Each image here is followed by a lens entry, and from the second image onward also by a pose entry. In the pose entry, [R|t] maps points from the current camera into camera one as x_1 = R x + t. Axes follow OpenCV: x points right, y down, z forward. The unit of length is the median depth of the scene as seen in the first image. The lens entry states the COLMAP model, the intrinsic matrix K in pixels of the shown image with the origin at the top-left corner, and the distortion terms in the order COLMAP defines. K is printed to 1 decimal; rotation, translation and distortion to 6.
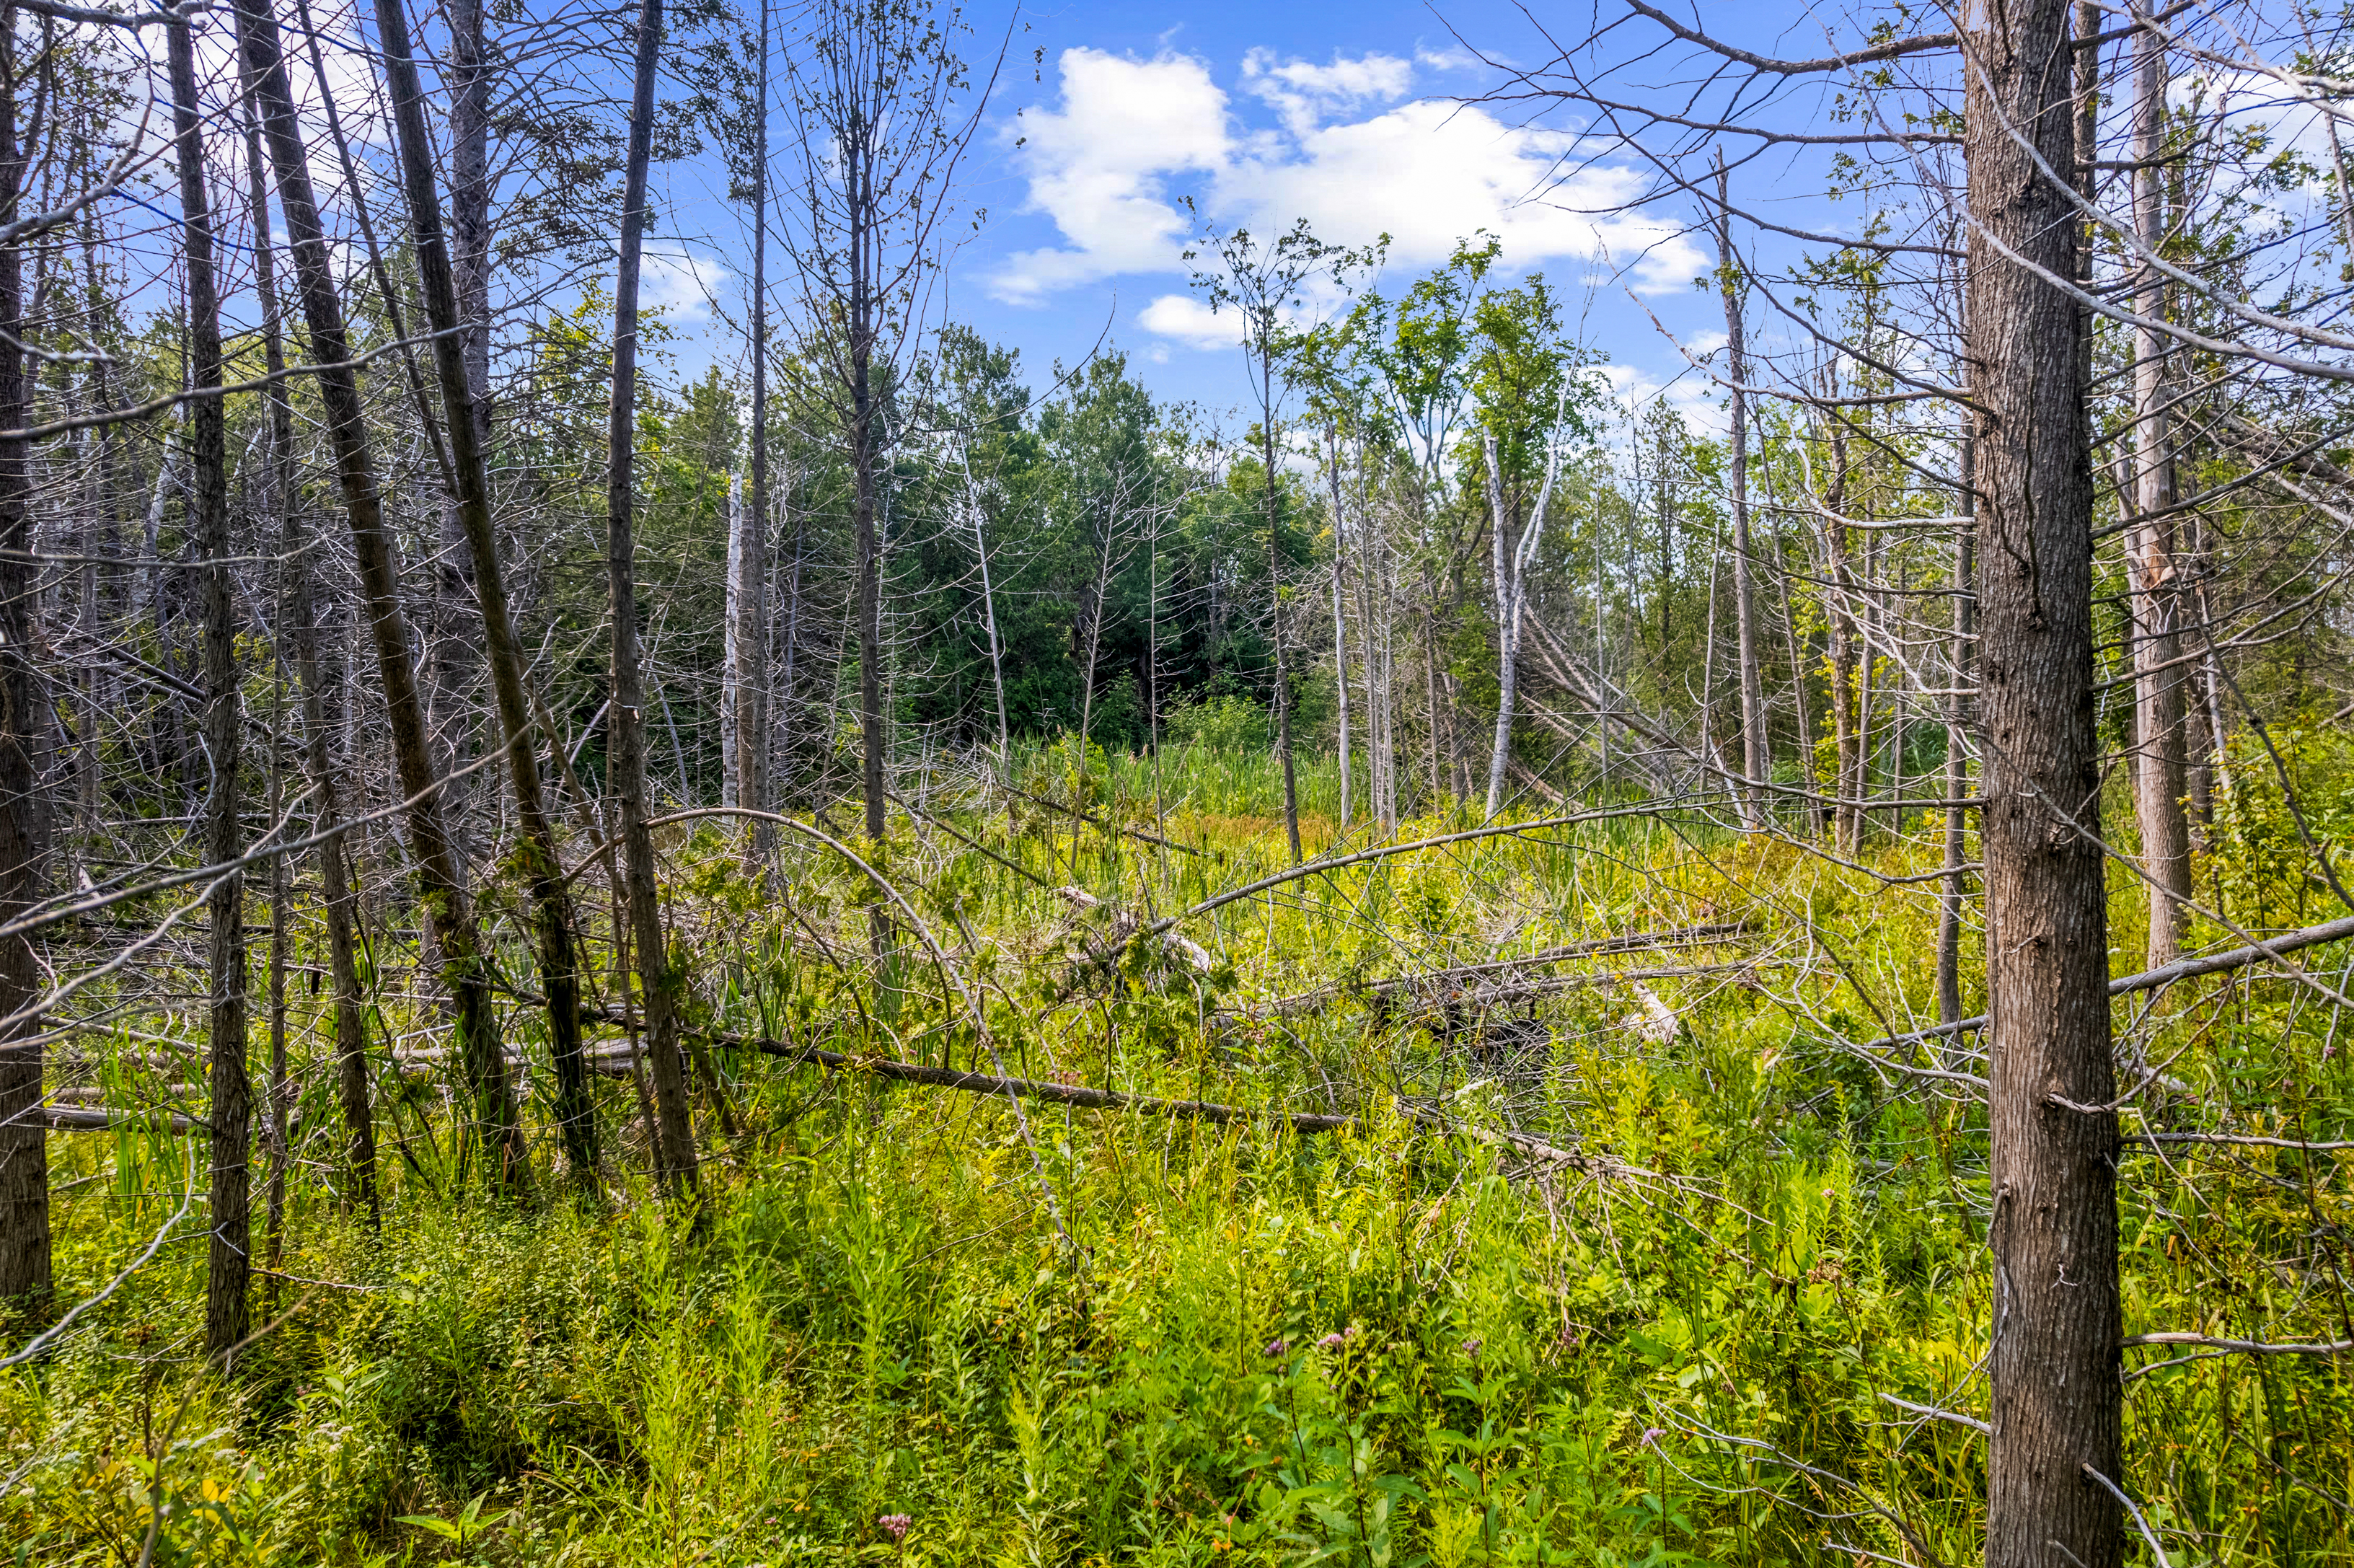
lens RADIAL K [[1550.3, 0, 1177.0], [0, 1550.3, 784.0], [0, 0, 1]] dist [-0.083455, 0.093276]
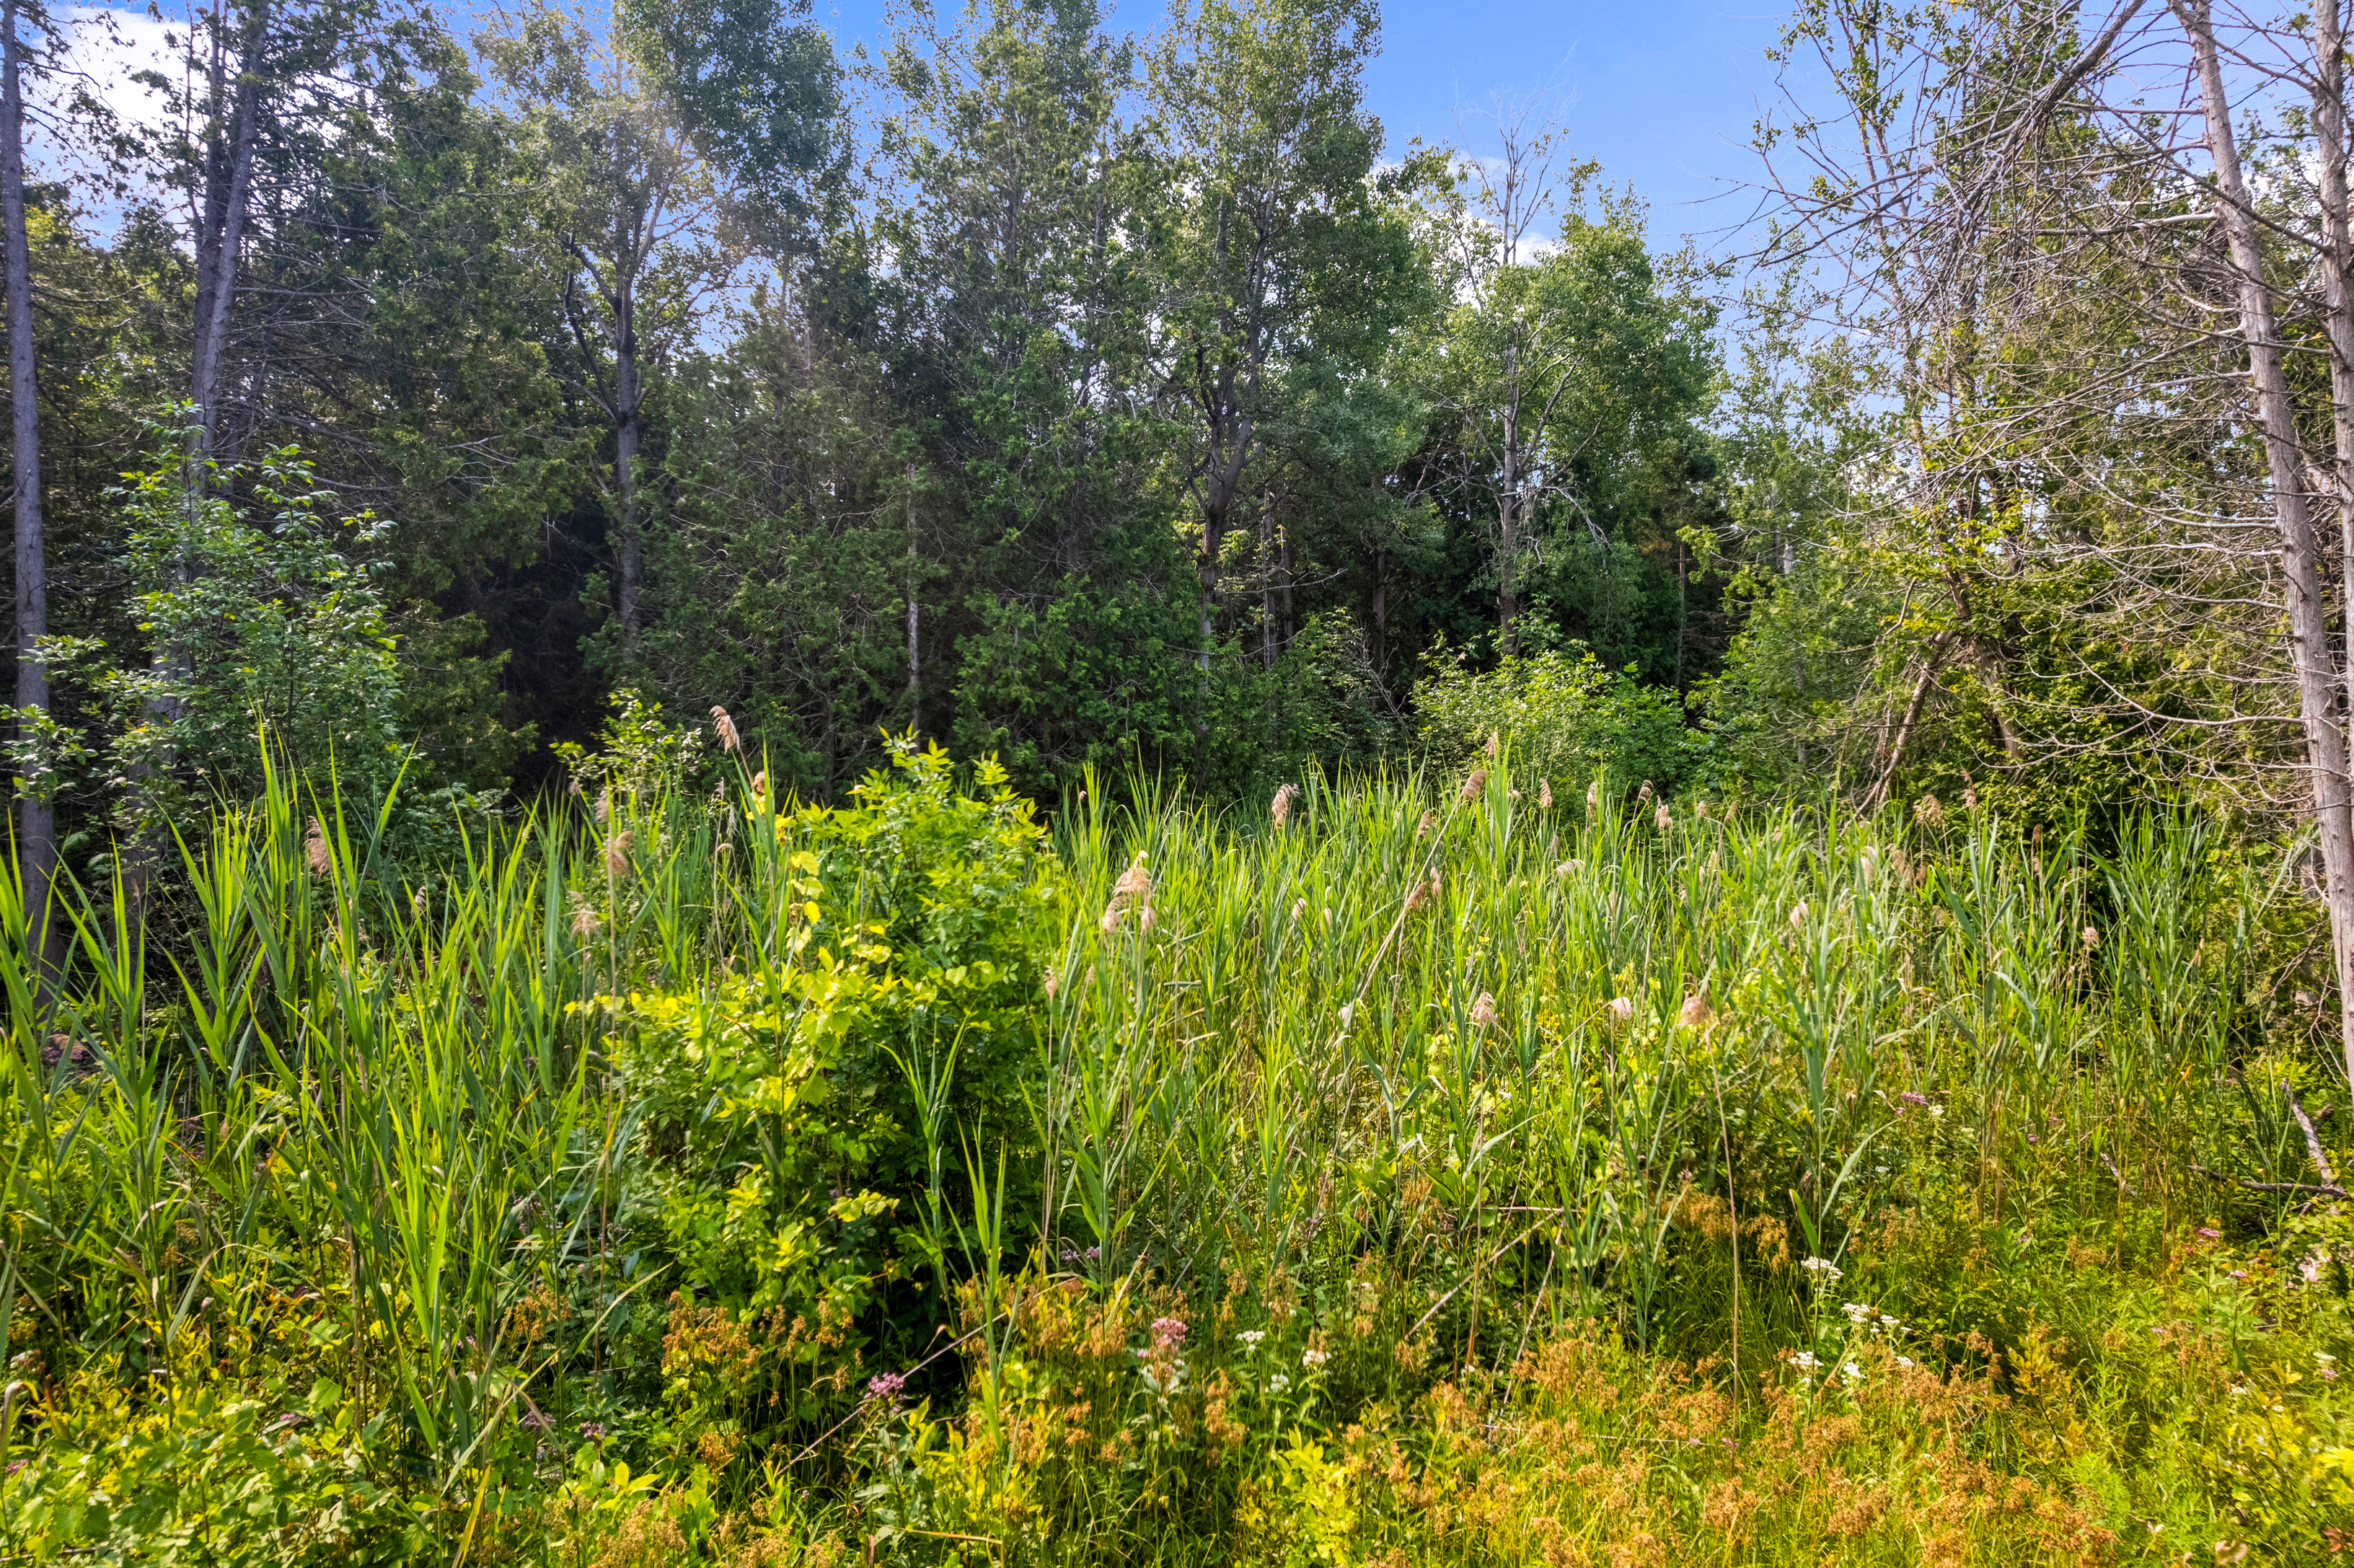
lens RADIAL K [[1550.3, 0, 1177.0], [0, 1550.3, 784.0], [0, 0, 1]] dist [-0.083455, 0.093276]
pose [[0.984228, 0.003499, -0.176868, 0.009465], [-0.002735, 0.999986, 0.004560, -0.028197], [0.176881, -0.004004, 0.984224, 0.778269]]
